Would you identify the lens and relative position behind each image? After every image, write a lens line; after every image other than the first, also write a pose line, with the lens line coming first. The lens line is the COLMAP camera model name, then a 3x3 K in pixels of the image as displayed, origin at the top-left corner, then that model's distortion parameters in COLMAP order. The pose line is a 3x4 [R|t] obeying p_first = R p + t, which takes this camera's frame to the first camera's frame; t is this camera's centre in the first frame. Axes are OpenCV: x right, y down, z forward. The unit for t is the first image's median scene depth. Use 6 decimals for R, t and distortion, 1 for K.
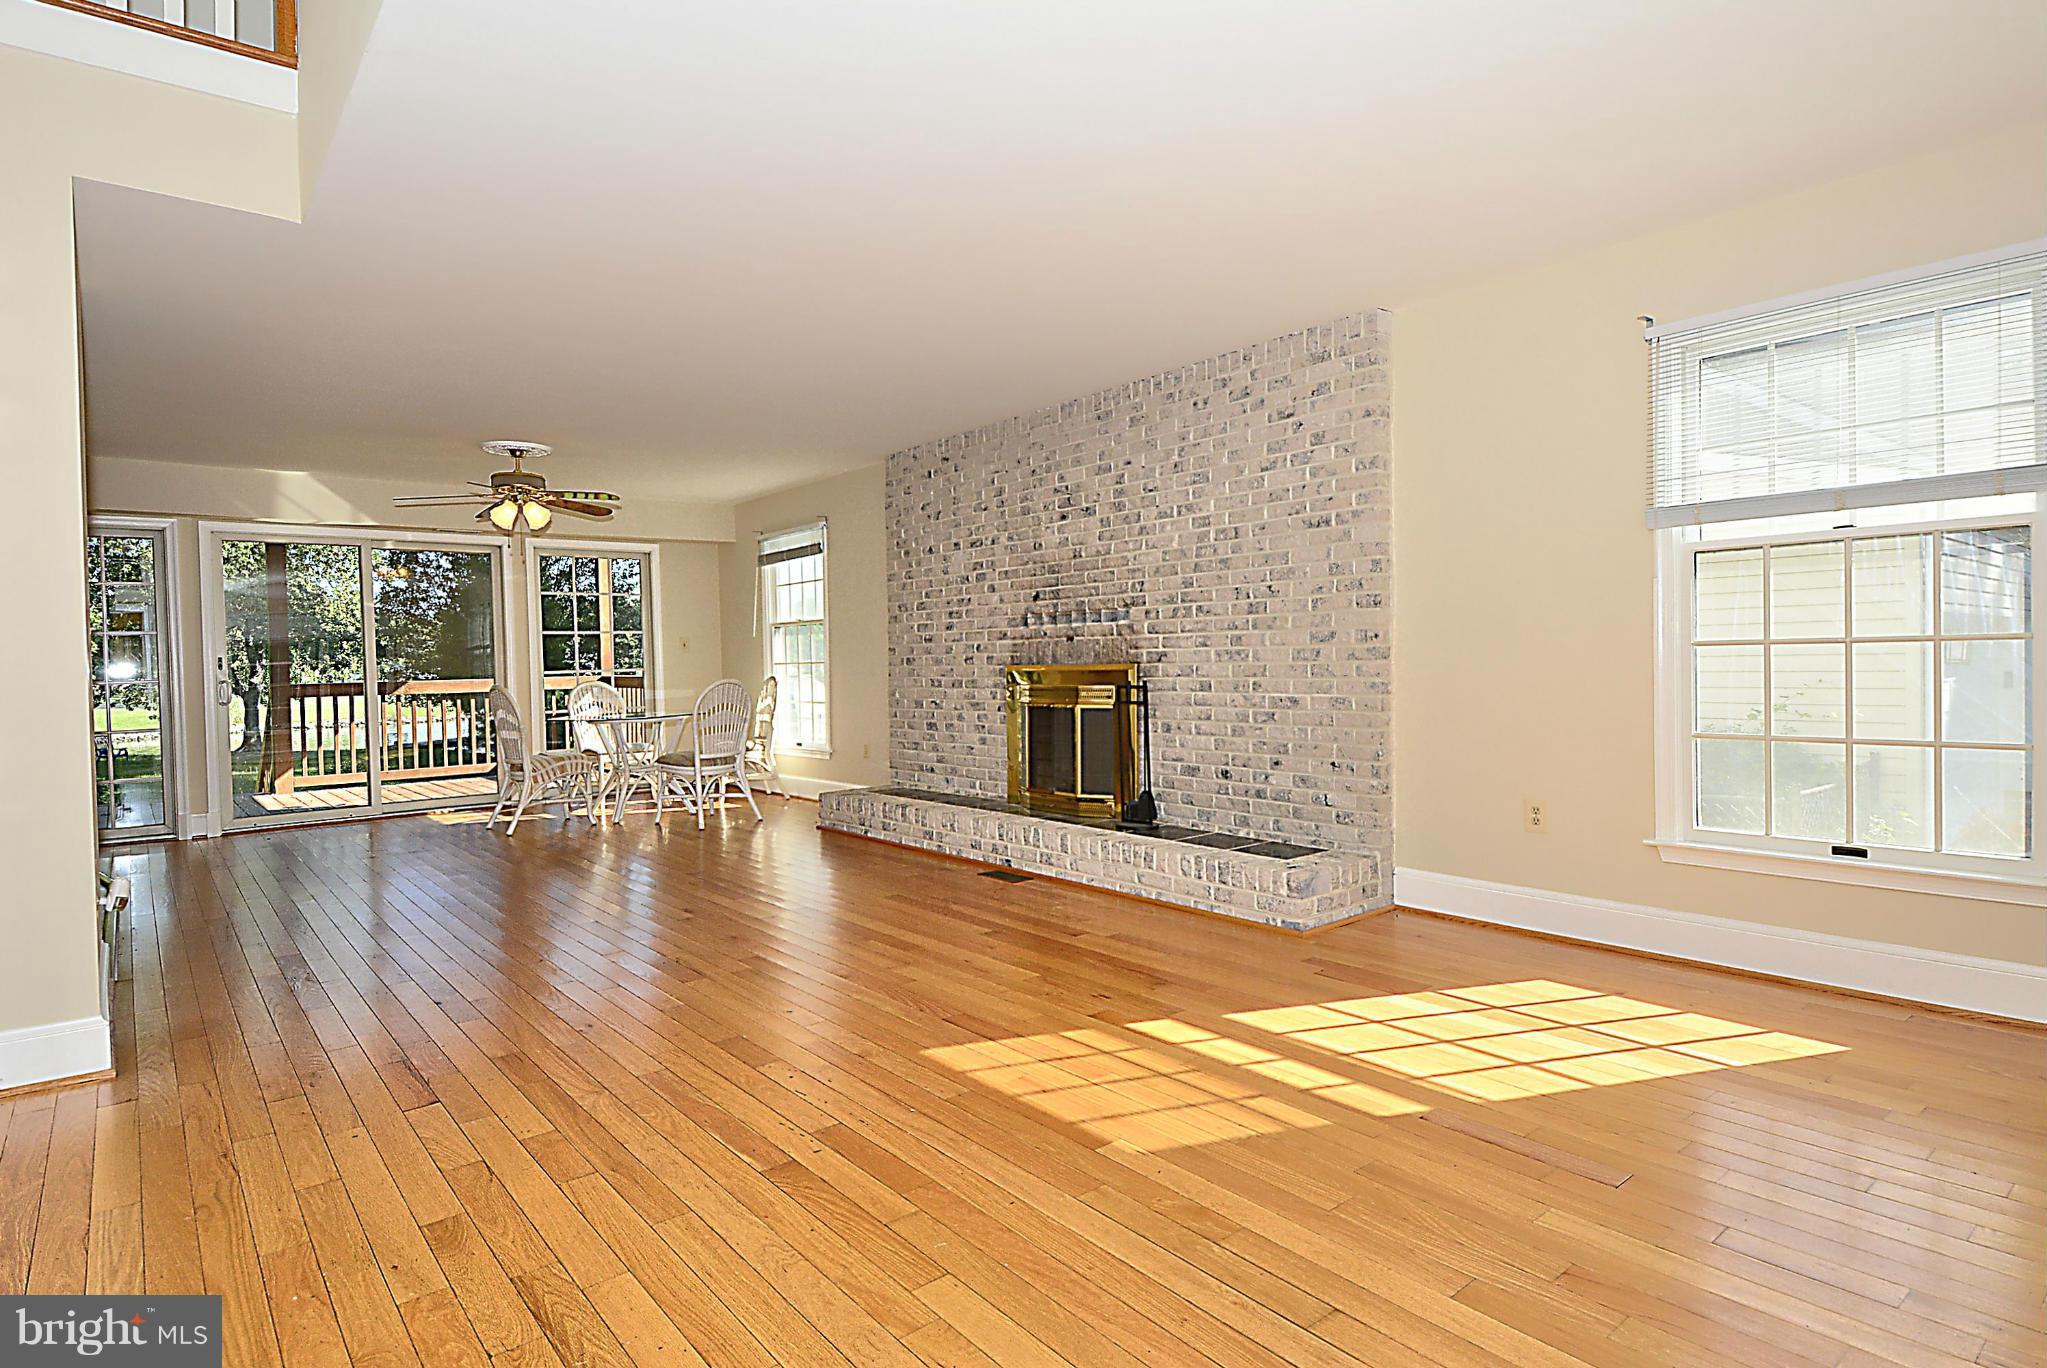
lens RADIAL K [[1059.6, 0, 1023.7], [0, 1059.6, 669.8], [0, 0, 1]] dist [0.052969, -0.053309]
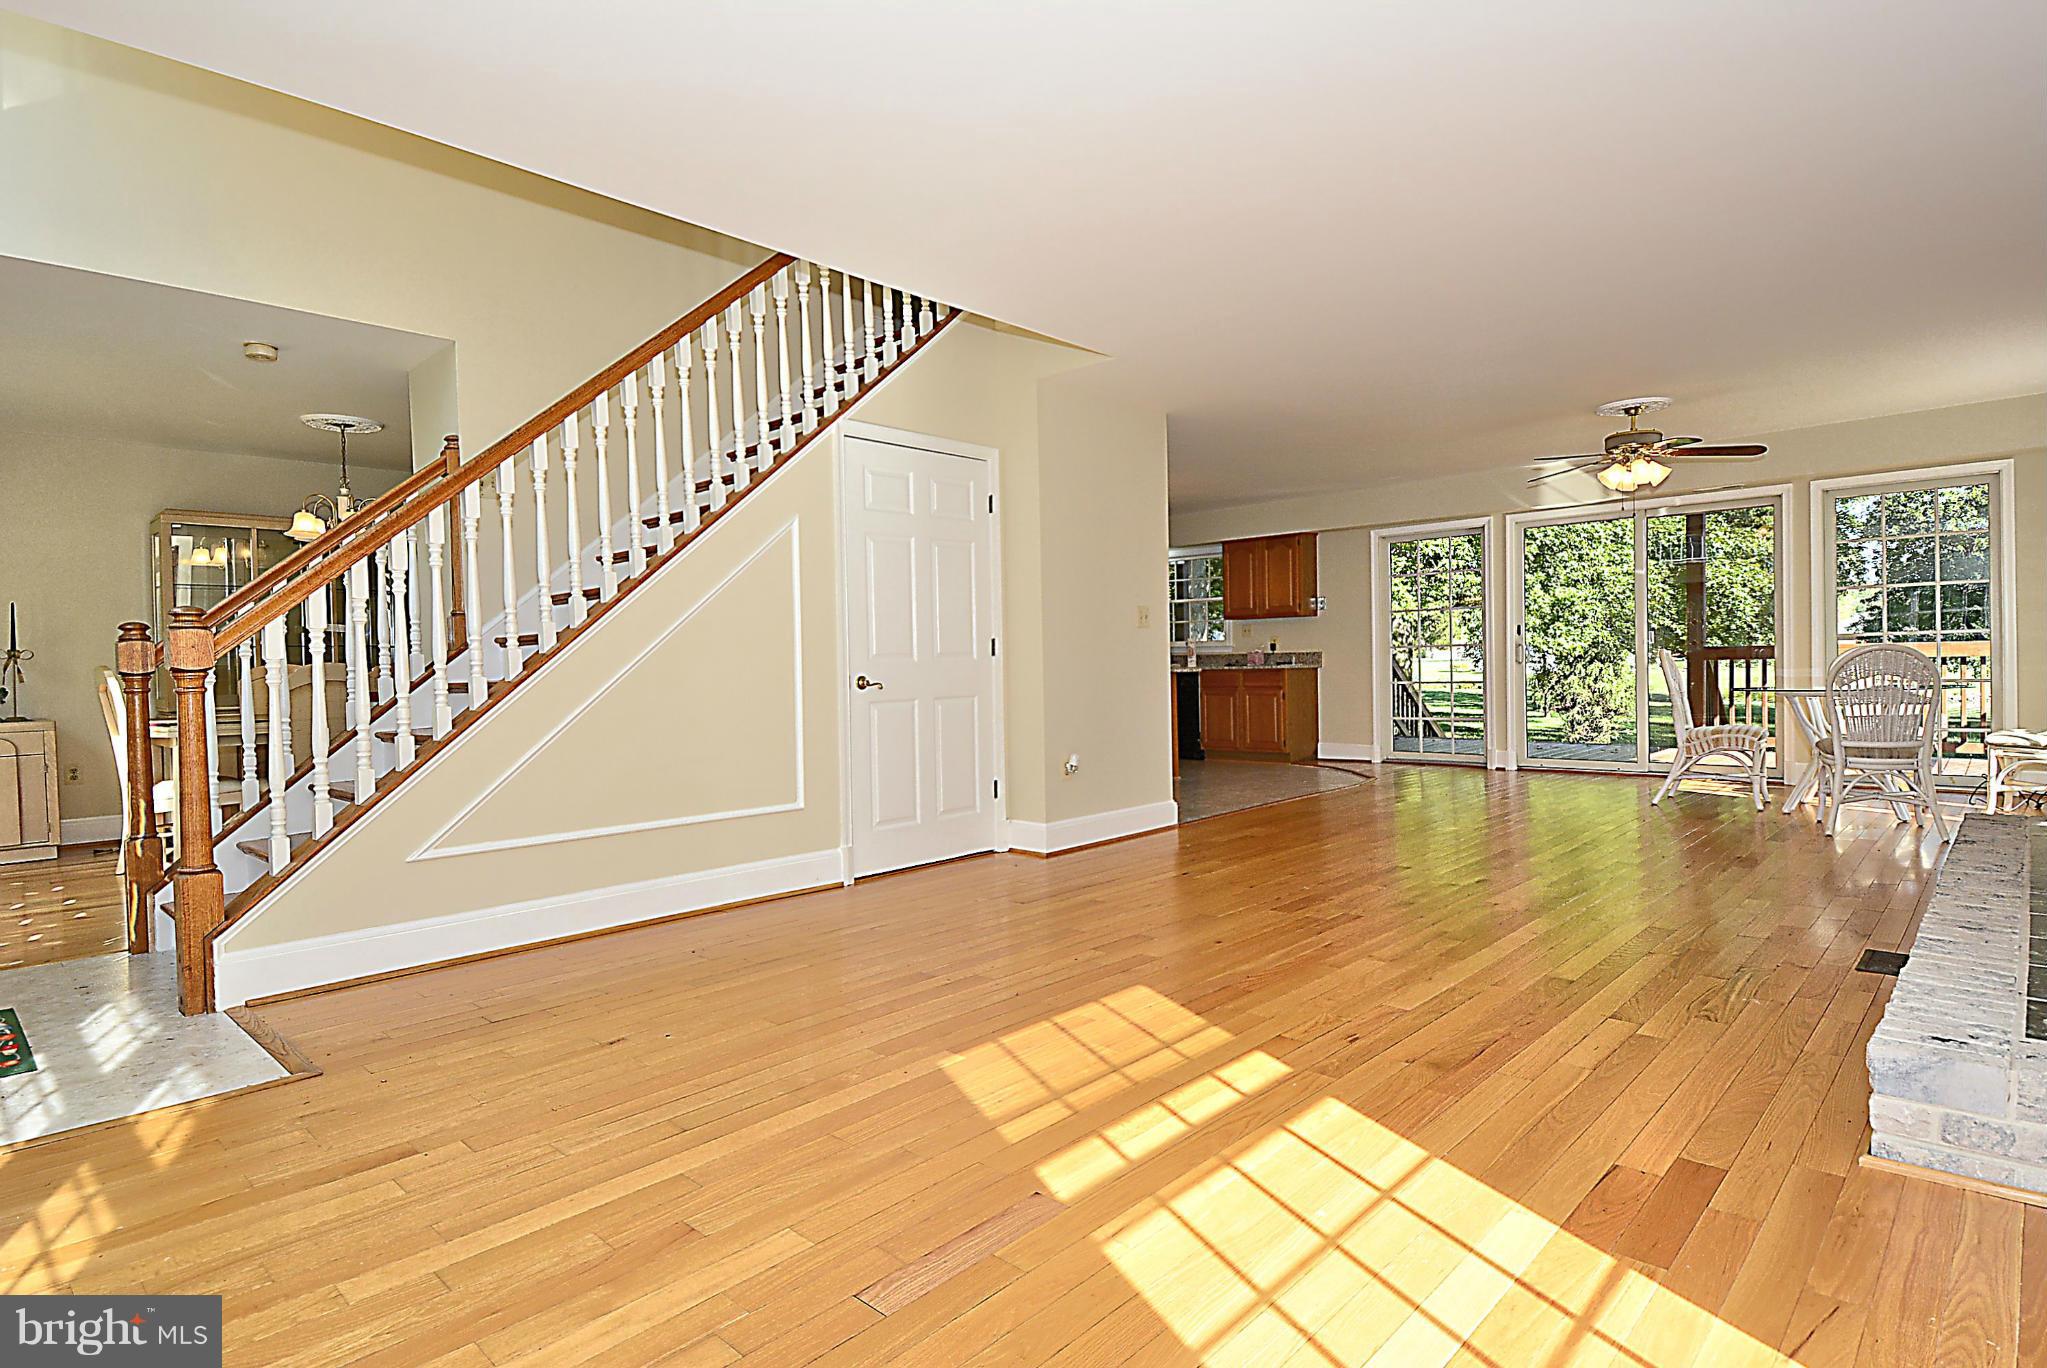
lens RADIAL K [[1059.6, 0, 1023.7], [0, 1059.6, 669.8], [0, 0, 1]] dist [0.052969, -0.053309]
pose [[0.116749, 0.026165, -0.992817, 0.732695], [0.010607, 0.999563, 0.027590, -0.001081], [0.993105, -0.013752, 0.116420, 0.567645]]
